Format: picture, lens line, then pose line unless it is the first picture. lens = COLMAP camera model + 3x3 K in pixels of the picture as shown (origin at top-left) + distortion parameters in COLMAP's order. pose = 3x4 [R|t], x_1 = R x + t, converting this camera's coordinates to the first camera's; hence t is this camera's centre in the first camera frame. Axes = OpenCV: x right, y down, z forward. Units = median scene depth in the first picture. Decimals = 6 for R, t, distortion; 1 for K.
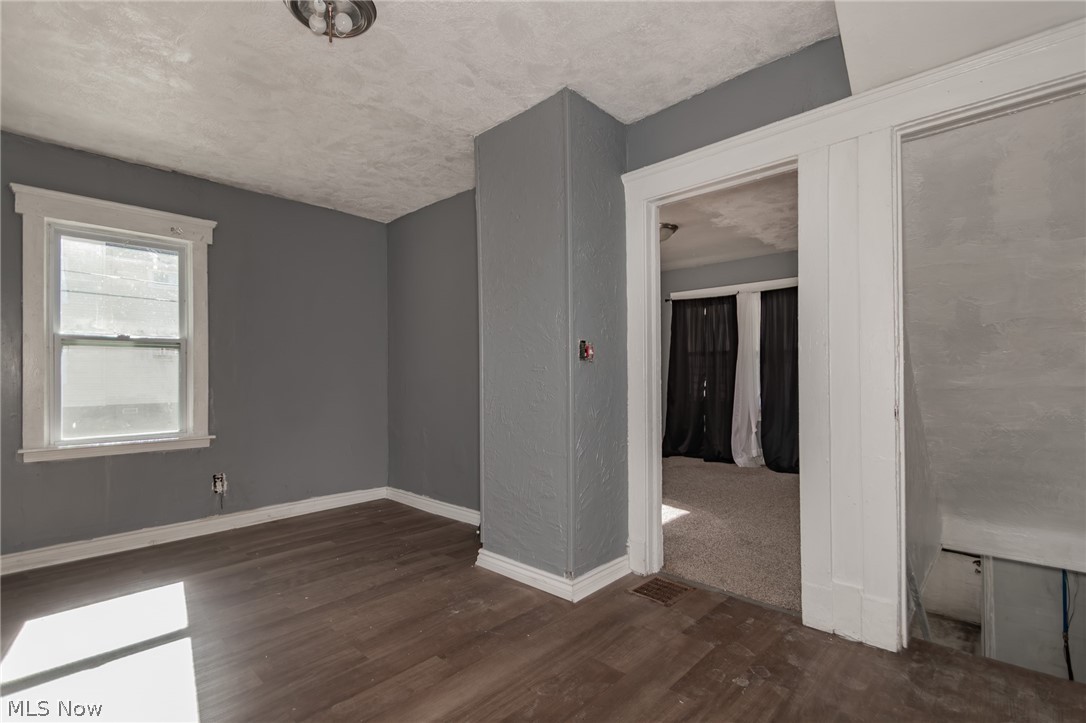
lens RADIAL K [[501.5, 0, 541.0], [0, 501.5, 367.3], [0, 0, 1]] dist [0.001588, -0.000489]
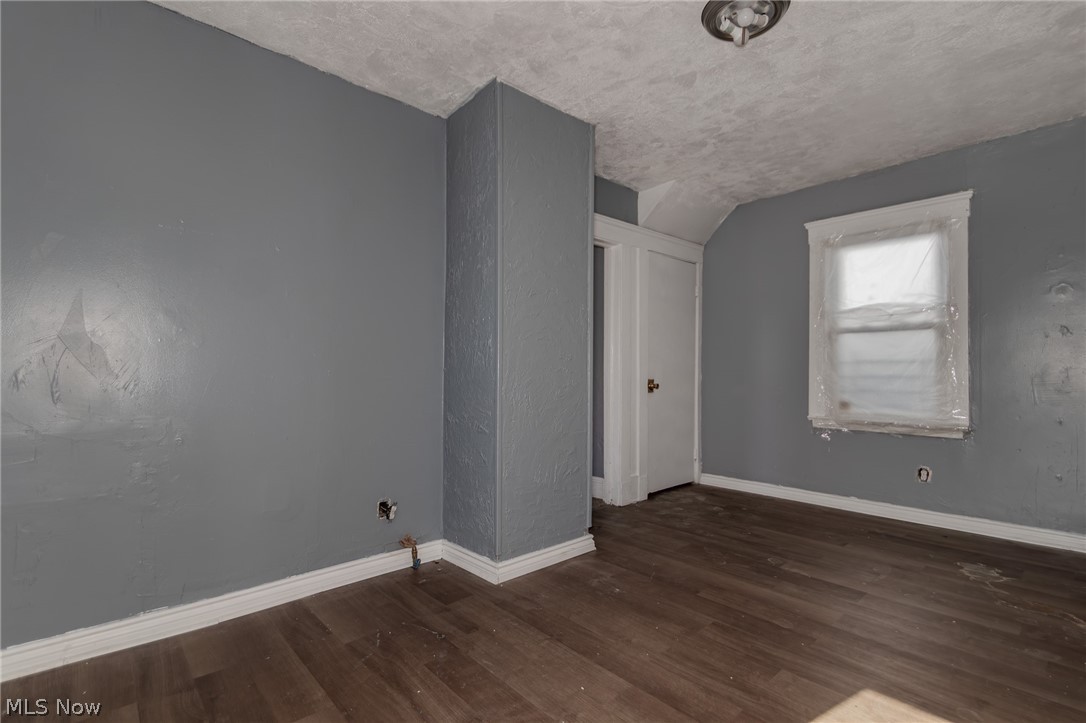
lens RADIAL K [[501.5, 0, 535.2], [0, 501.5, 374.5], [0, 0, 1]] dist [0.001588, -0.000489]
pose [[0.096738, 0.004004, 0.995302, -0.894217], [-0.017546, 0.999843, -0.002317, 0.035147], [-0.995155, -0.017240, 0.096793, 0.789347]]
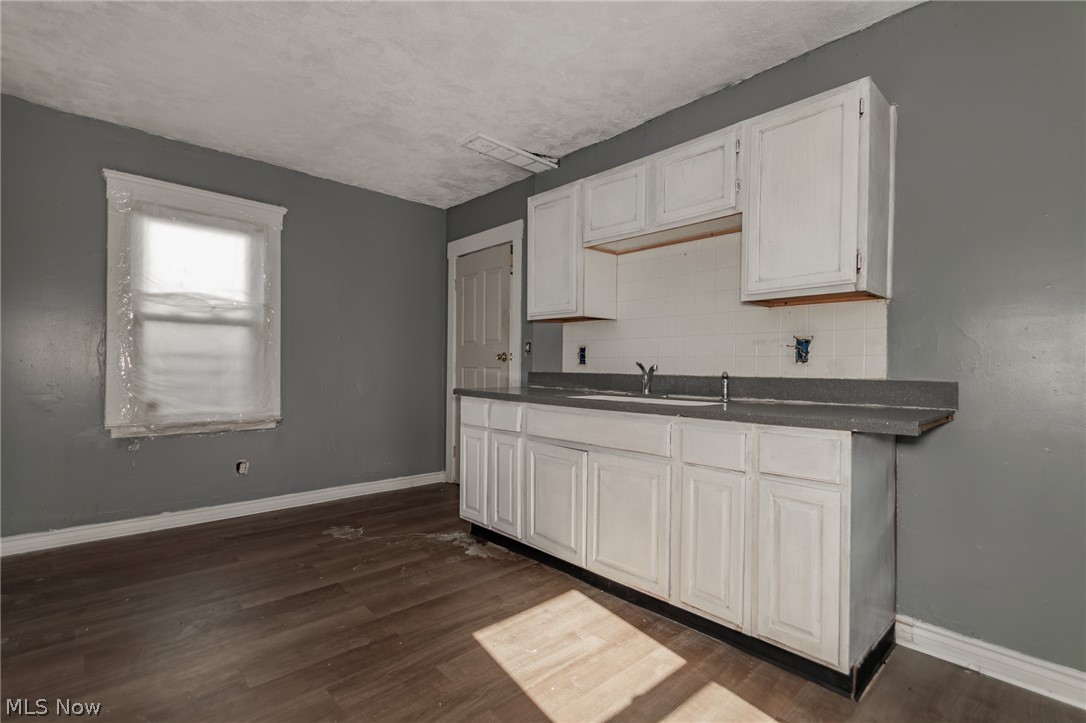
lens RADIAL K [[501.5, 0, 542.6], [0, 501.5, 371.5], [0, 0, 1]] dist [0.001588, -0.000489]
pose [[-0.997738, -0.006019, 0.066949, -0.468505], [-0.006750, 0.999920, -0.010687, 0.028050], [-0.066879, -0.011115, -0.997699, 1.124572]]
